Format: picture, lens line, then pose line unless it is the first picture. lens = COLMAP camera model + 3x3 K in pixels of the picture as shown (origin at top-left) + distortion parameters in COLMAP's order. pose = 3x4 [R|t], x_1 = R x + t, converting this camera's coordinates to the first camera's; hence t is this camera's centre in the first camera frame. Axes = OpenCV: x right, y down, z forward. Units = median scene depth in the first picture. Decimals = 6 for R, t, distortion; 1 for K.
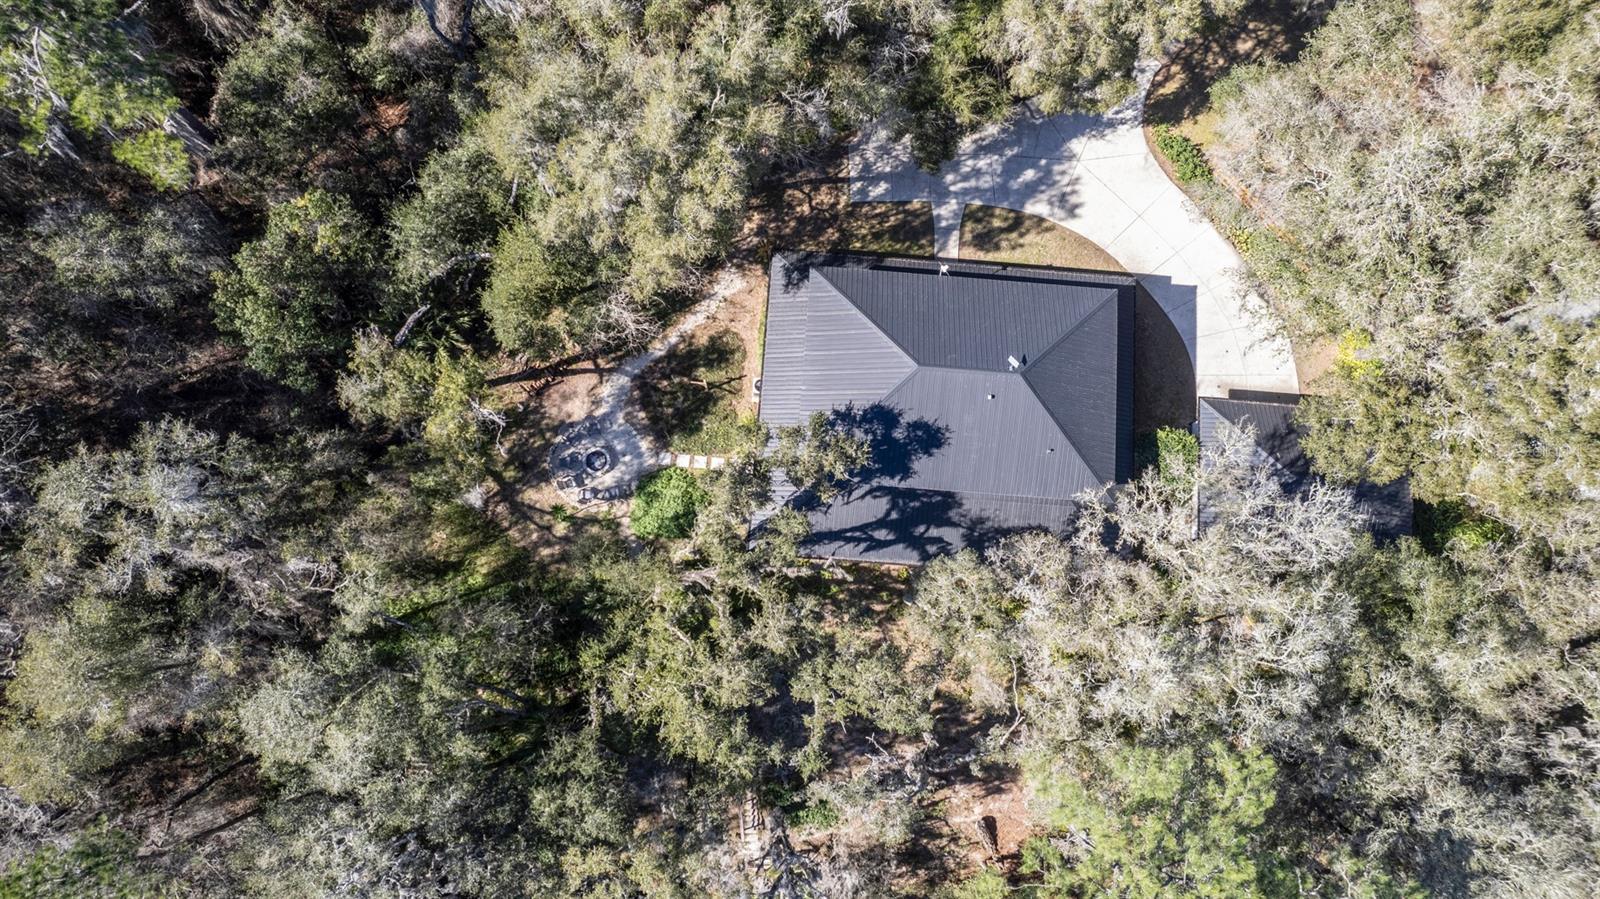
lens RADIAL K [[1014.0, 0, 808.6], [0, 1014.0, 447.6], [0, 0, 1]] dist [-0.050308, 0.034337]
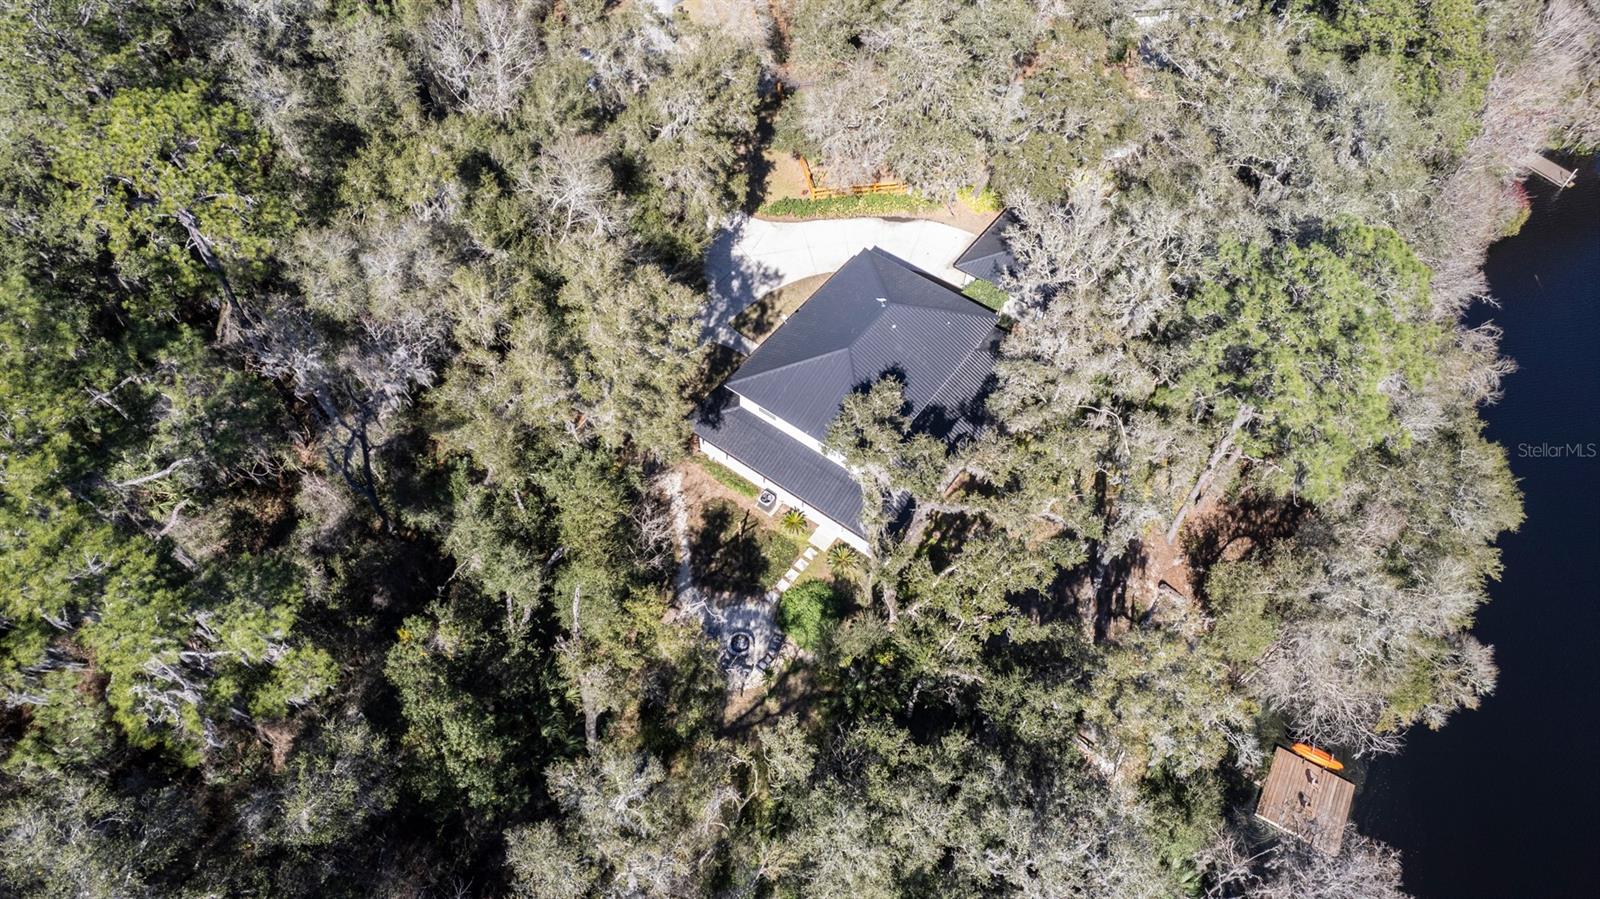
lens RADIAL K [[1014.0, 0, 808.6], [0, 1014.0, 447.6], [0, 0, 1]] dist [-0.050308, 0.034337]
pose [[0.535986, -0.695503, 0.478534, -0.528588], [0.828492, 0.542262, -0.139835, 0.108449], [-0.162235, 0.471411, 0.866863, -0.042800]]
